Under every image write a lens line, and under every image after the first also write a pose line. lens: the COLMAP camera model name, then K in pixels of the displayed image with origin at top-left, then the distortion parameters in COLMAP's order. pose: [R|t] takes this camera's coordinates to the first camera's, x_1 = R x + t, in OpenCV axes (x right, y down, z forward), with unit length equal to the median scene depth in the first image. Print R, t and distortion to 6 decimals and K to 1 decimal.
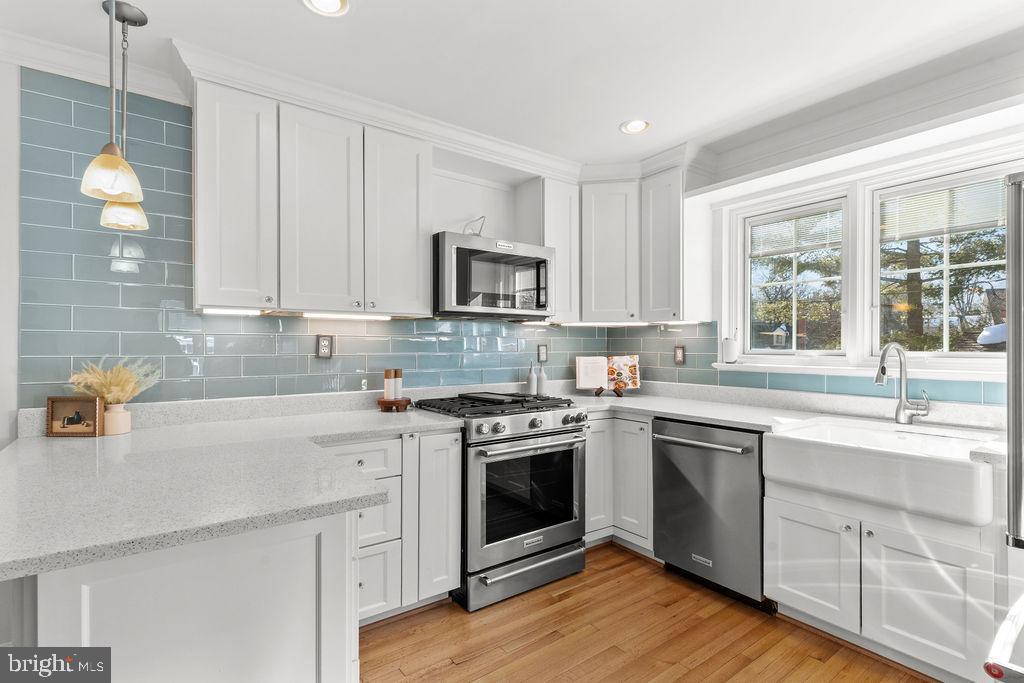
lens RADIAL K [[493.7, 0, 513.7], [0, 493.7, 349.7], [0, 0, 1]] dist [0.001152, 0.000095]
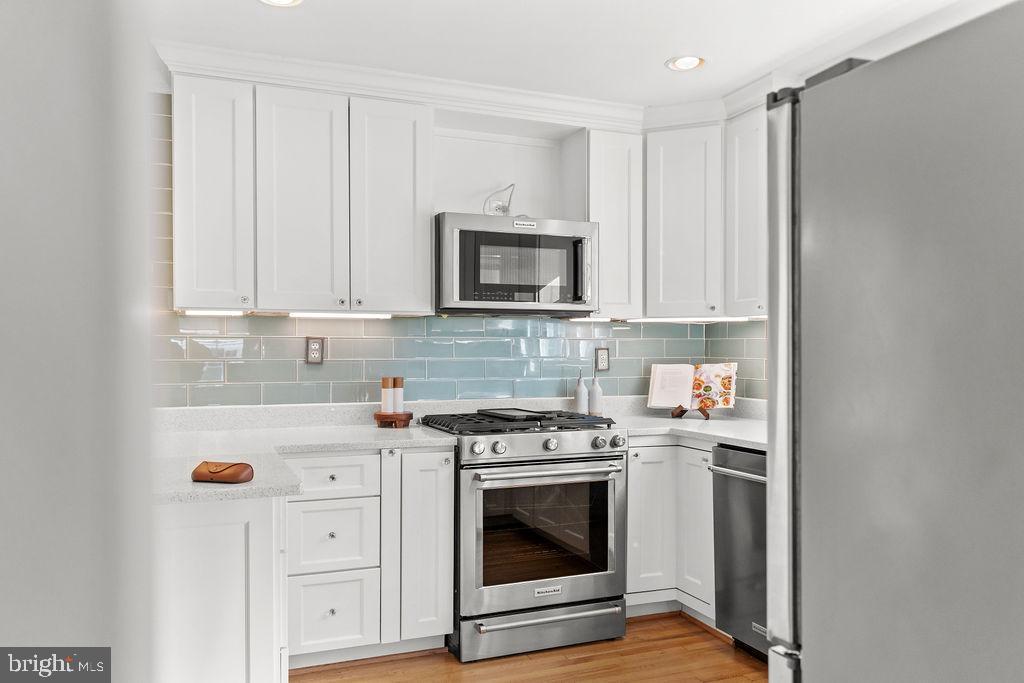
lens RADIAL K [[790.5, 0, 509.9], [0, 790.5, 366.2], [0, 0, 1]] dist [0.000366, -0.000308]
pose [[0.970021, 0.005078, -0.242968, 0.280397], [-0.001907, 0.999910, 0.013287, 0.002394], [0.243013, -0.012425, 0.969943, -0.258652]]
